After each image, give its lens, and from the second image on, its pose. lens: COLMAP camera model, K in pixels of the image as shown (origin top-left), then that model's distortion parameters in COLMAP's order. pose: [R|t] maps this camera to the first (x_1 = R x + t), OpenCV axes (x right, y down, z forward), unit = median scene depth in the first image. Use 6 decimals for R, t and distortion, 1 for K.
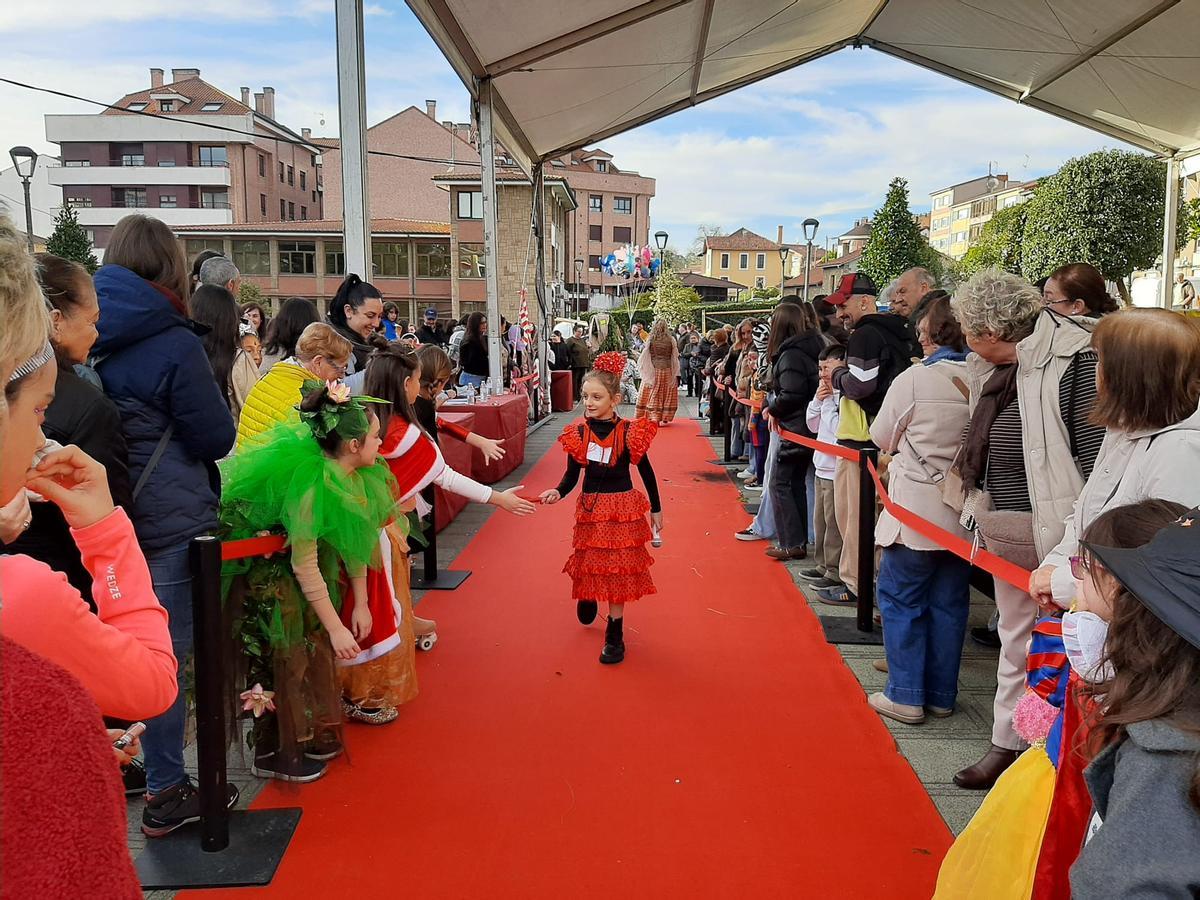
lens RADIAL K [[948.9, 0, 600.0], [0, 948.9, 454.1], [0, 0, 1]] dist [0.051824, -0.112157]
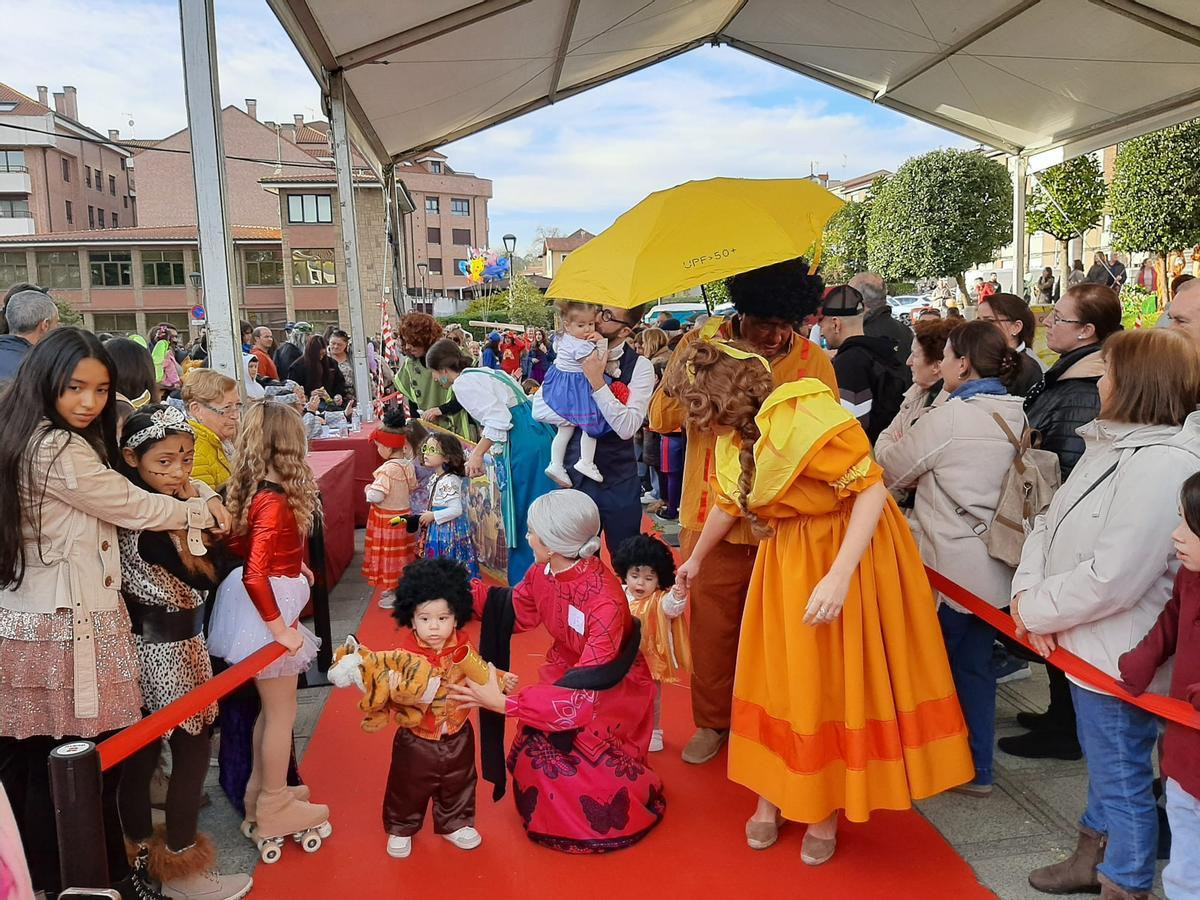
lens RADIAL K [[948.9, 0, 598.8], [0, 948.9, 459.0], [0, 0, 1]] dist [0.051824, -0.112157]
pose [[0.986066, -0.052841, 0.157741, -0.007962], [0.052248, 0.998603, 0.007905, -0.004978], [-0.157939, 0.000447, 0.987449, 0.015888]]
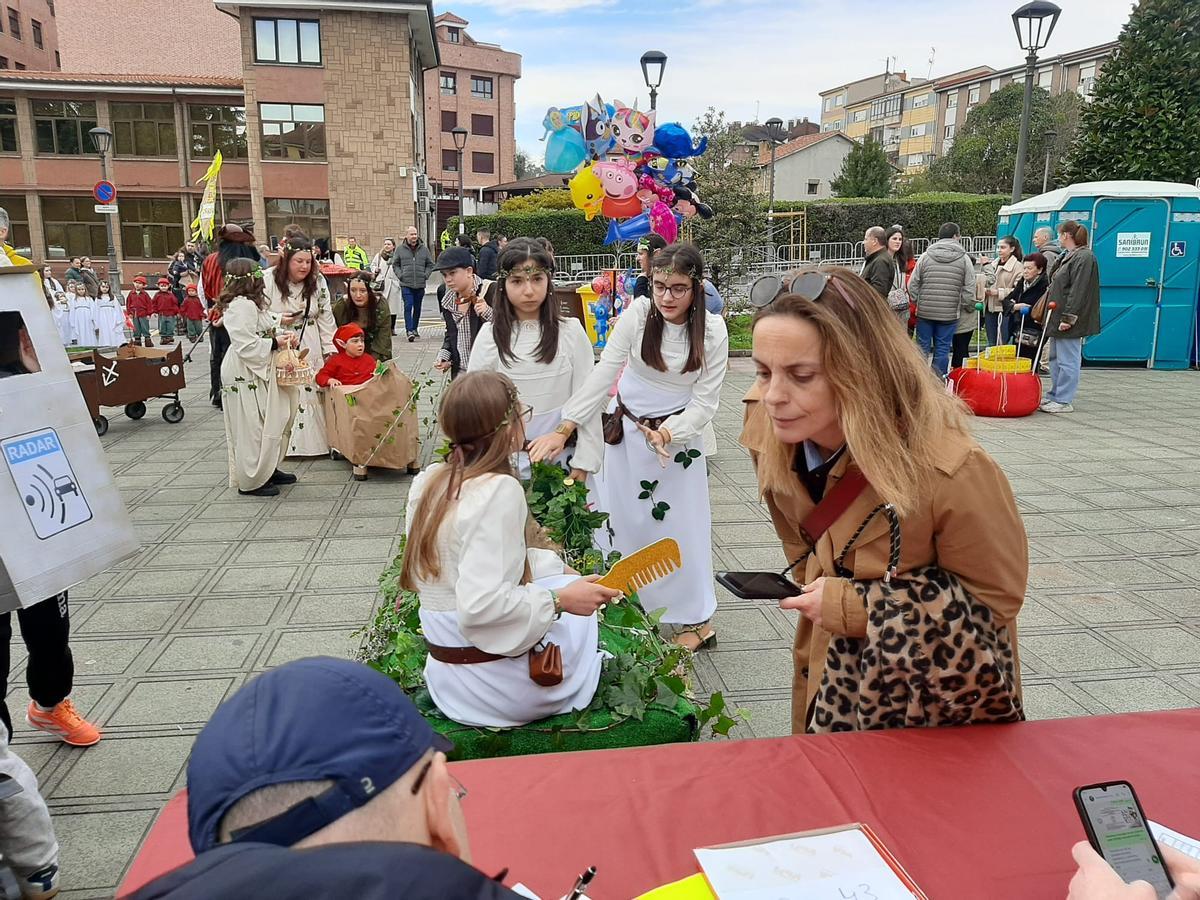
lens RADIAL K [[948.9, 0, 612.3], [0, 948.9, 447.4], [0, 0, 1]] dist [0.051824, -0.112157]
pose [[0.983815, -0.034830, 0.175767, -0.039974], [0.020917, 0.996543, 0.080400, -0.044249], [-0.177960, -0.075422, 0.981143, 0.342920]]
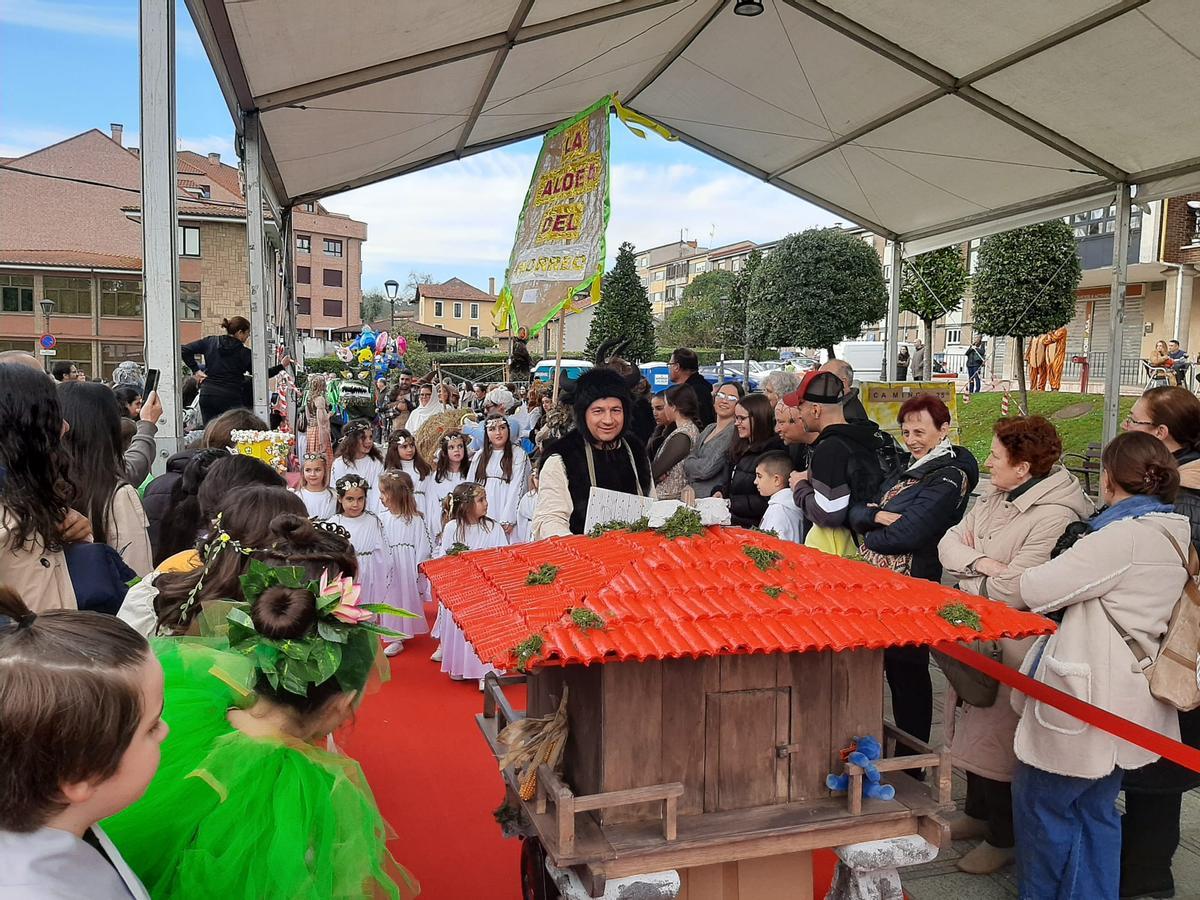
lens RADIAL K [[948.9, 0, 597.8], [0, 948.9, 454.1], [0, 0, 1]] dist [0.051824, -0.112157]
pose [[0.954791, -0.007994, 0.297172, -0.017082], [0.022291, 0.998749, -0.044752, -0.007459], [-0.296442, 0.049353, 0.953775, 0.019087]]
